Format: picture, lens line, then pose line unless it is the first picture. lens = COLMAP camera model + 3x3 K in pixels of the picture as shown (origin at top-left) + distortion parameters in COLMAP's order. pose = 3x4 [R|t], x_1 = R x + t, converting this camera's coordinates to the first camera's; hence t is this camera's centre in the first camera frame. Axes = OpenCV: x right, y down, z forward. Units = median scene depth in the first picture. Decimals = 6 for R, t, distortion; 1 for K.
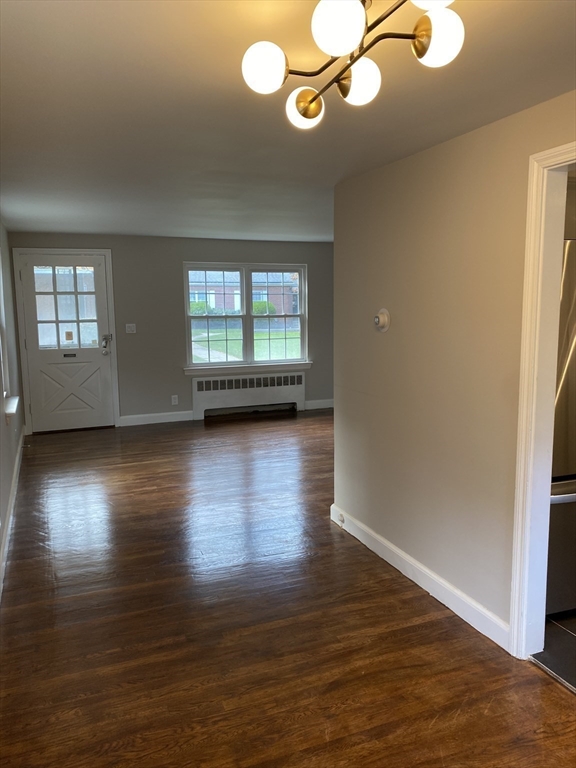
lens RADIAL K [[581.5, 0, 291.0], [0, 581.5, 378.7], [0, 0, 1]] dist [0.049316, -0.060951]
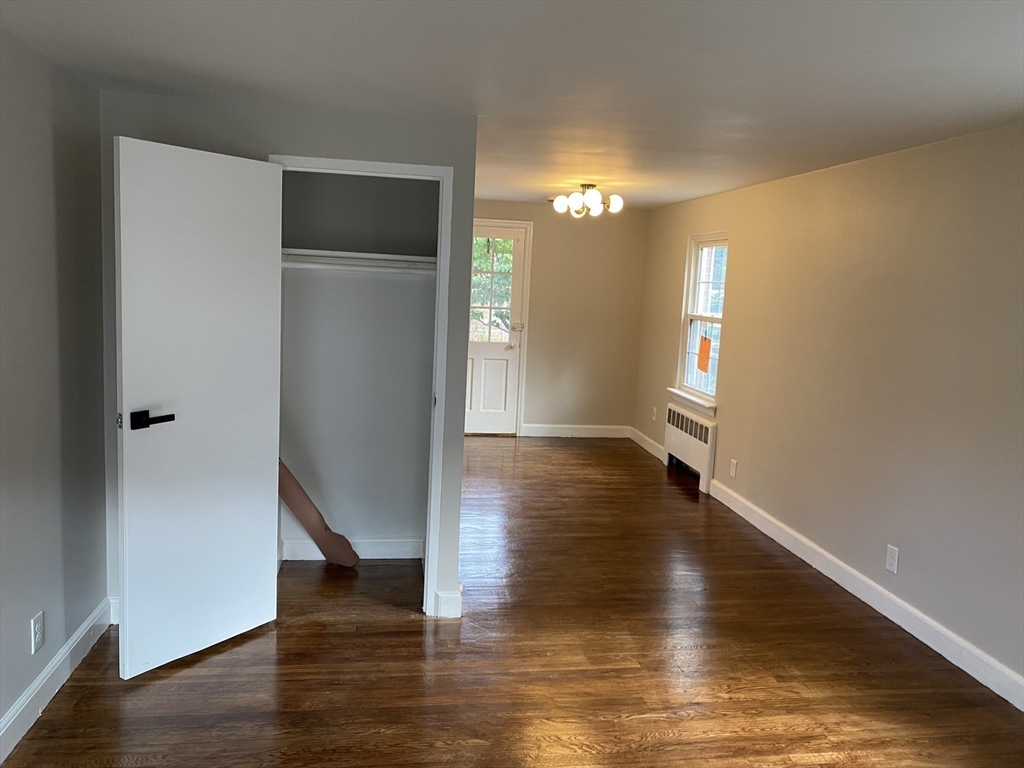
lens RADIAL K [[791.8, 0, 511.1], [0, 791.8, 360.9], [0, 0, 1]] dist [0.010532, 0.001894]
pose [[-0.971411, -0.063147, 0.228852, -0.105151], [-0.006850, 0.971030, 0.238859, -0.153079], [-0.237305, 0.230462, -0.943702, 1.062972]]
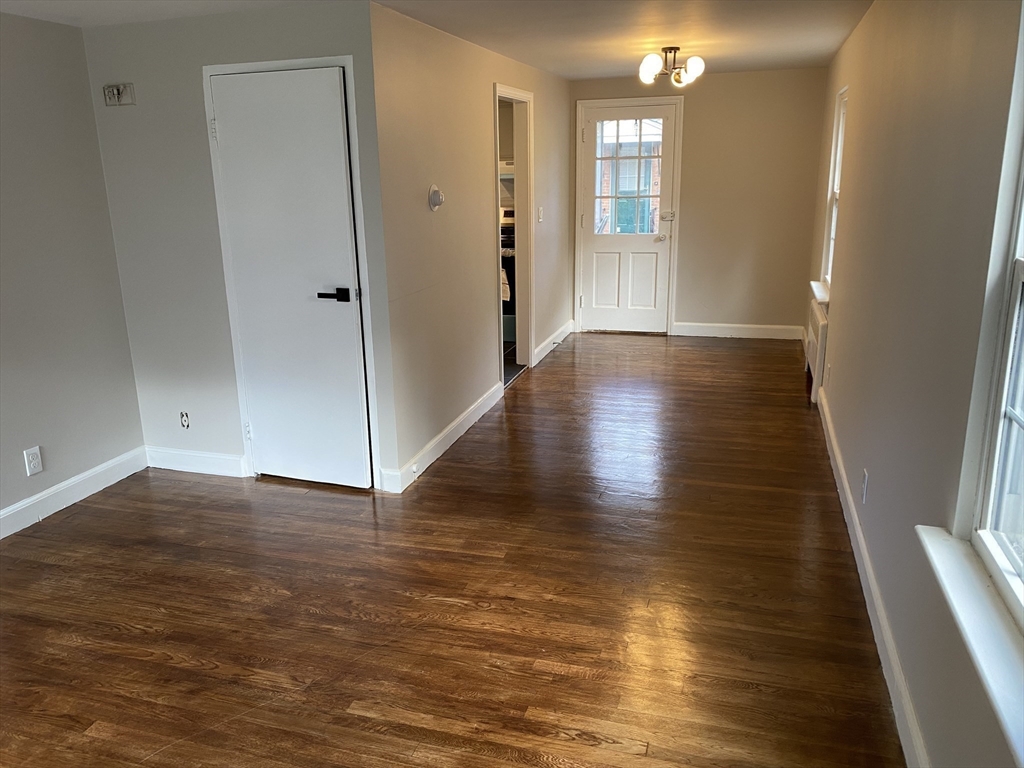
lens RADIAL K [[785.0, 0, 508.2], [0, 785.0, 377.8], [0, 0, 1]] dist [0.071074, -0.072601]
pose [[-0.768460, -0.137302, 0.624994, -0.367436], [0.118153, 0.929470, 0.349465, -0.125483], [-0.628895, 0.342395, -0.698038, 0.926408]]
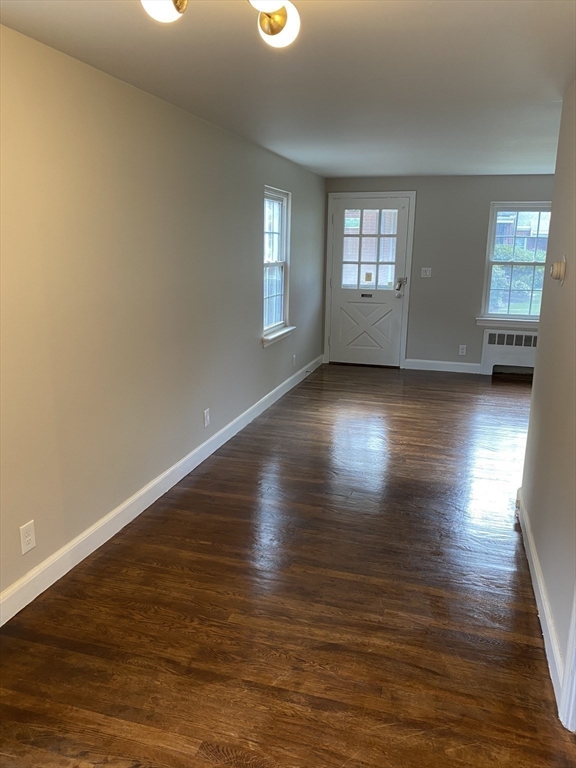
lens RADIAL K [[577.9, 0, 288.0], [0, 577.9, 384.0], [0, 0, 1]] dist [0.062809, -0.066222]
pose [[0.786511, 0.165675, -0.594938, 0.164627], [-0.104236, 0.985136, 0.136535, -0.009889], [0.608716, -0.045373, 0.792090, 0.066275]]
